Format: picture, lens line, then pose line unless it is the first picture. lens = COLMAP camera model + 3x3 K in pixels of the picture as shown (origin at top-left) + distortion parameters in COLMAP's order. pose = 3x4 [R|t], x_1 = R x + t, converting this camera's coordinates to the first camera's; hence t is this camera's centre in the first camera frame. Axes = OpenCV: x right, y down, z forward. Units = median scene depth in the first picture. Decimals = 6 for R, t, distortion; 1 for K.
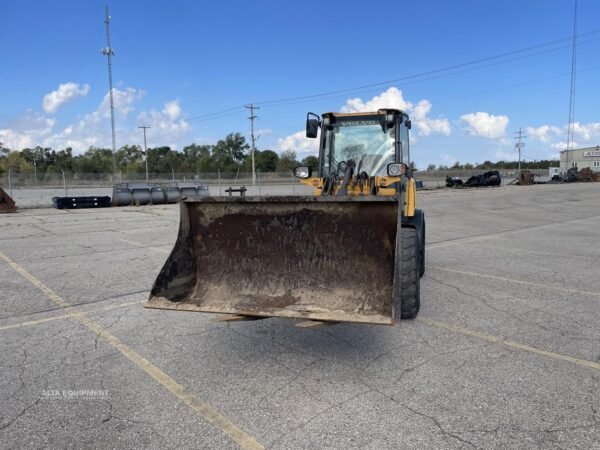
lens RADIAL K [[452.3, 0, 304.7], [0, 452.3, 225.2], [0, 0, 1]] dist [0.096839, -0.126436]
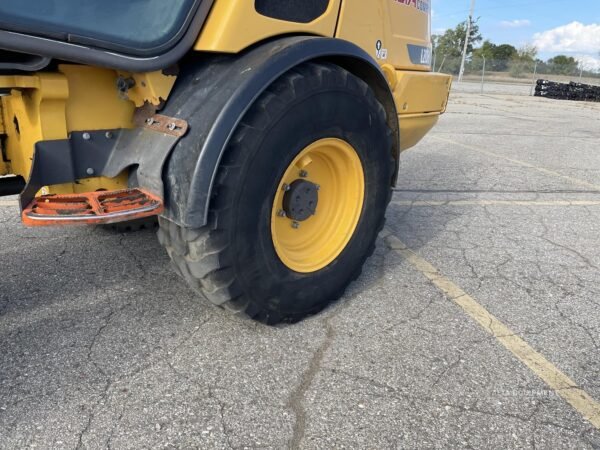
lens RADIAL K [[452.3, 0, 306.2], [0, 452.3, 227.1], [0, 0, 1]] dist [0.096839, -0.126436]
pose [[0.889270, 0.216812, -0.402731, 0.614898], [-0.124229, 0.961903, 0.243535, 0.000611], [0.440189, -0.166537, 0.882326, 1.371238]]
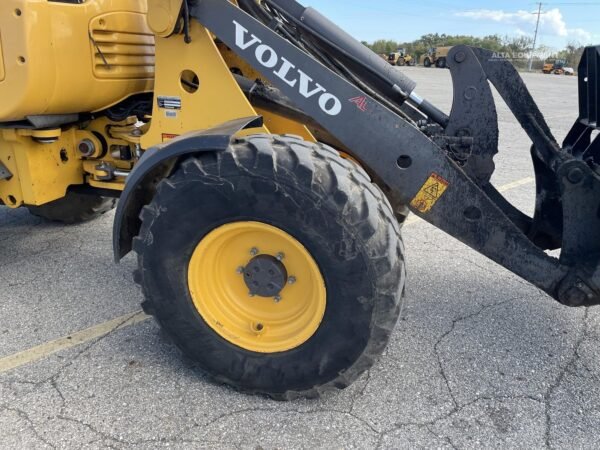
lens RADIAL K [[452.3, 0, 306.1], [0, 452.3, 230.1], [0, 0, 1]] dist [0.096839, -0.126436]
pose [[-0.031405, -0.346360, 0.937576, -0.445631], [0.068819, 0.935063, 0.347737, -0.054563], [-0.997135, 0.075444, -0.005529, 1.333703]]
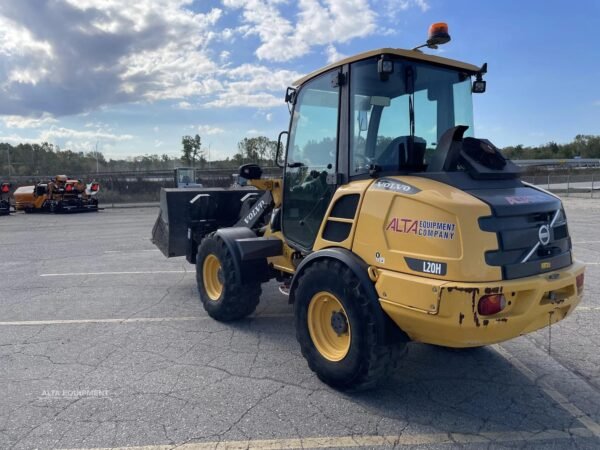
lens RADIAL K [[452.3, 0, 305.0], [0, 452.3, 217.6], [0, 0, 1]] dist [0.096839, -0.126436]
pose [[-0.611421, 0.088695, -0.786319, 1.131974], [-0.069912, 0.983758, 0.165327, -0.253702], [0.788211, 0.156057, -0.595290, 2.190955]]
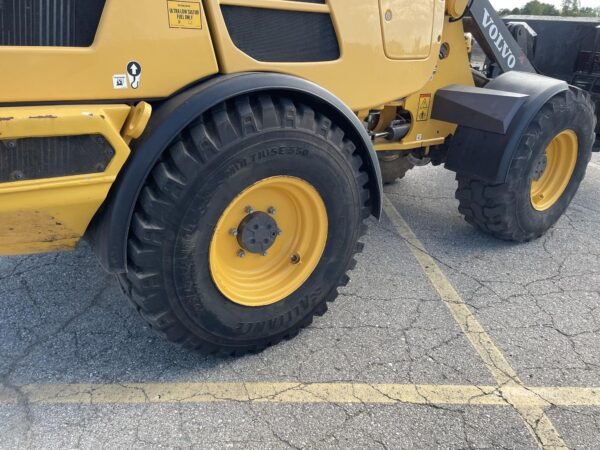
lens RADIAL K [[452.3, 0, 306.0], [0, 452.3, 228.9], [0, 0, 1]] dist [0.096839, -0.126436]
pose [[-0.797952, -0.264763, 0.541455, -0.189729], [0.022537, 0.884616, 0.465776, -0.128867], [-0.602300, 0.383870, -0.699914, 2.136711]]
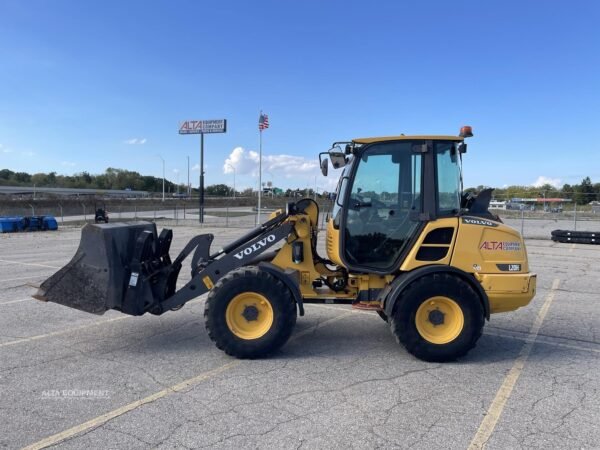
lens RADIAL K [[452.3, 0, 303.4], [0, 452.3, 222.3], [0, 0, 1]] dist [0.096839, -0.126436]
pose [[0.281165, 0.050584, -0.958325, 1.511034], [-0.121624, 0.992436, 0.016701, -0.152309], [0.951921, 0.111859, 0.285191, 1.026487]]
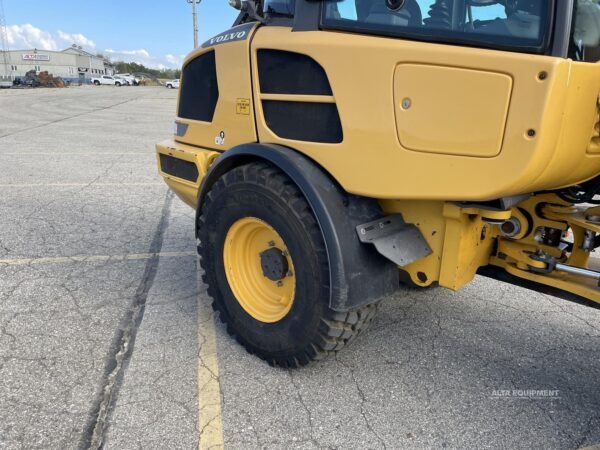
lens RADIAL K [[452.3, 0, 300.7], [0, 452.3, 227.5], [0, 0, 1]] dist [0.096839, -0.126436]
pose [[0.454327, -0.234941, 0.859296, -0.369238], [0.059045, 0.970417, 0.234105, -0.095940], [-0.888876, -0.055623, 0.454759, 1.583591]]
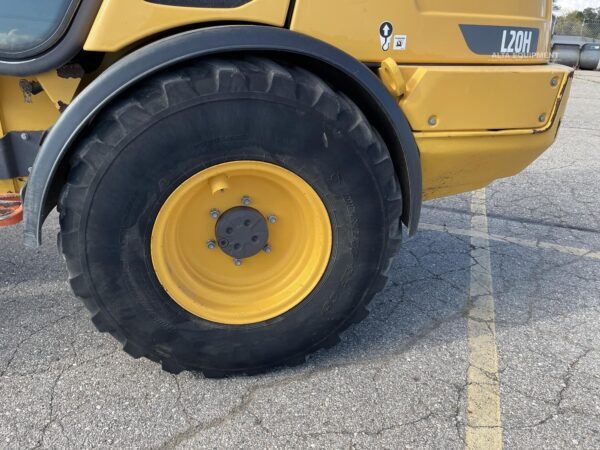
lens RADIAL K [[452.3, 0, 297.2], [0, 452.3, 224.9], [0, 0, 1]] dist [0.096839, -0.126436]
pose [[0.472914, 0.362234, -0.803205, 0.726246], [-0.131680, 0.930403, 0.342068, -0.047353], [0.871213, -0.056002, 0.487700, 1.626191]]
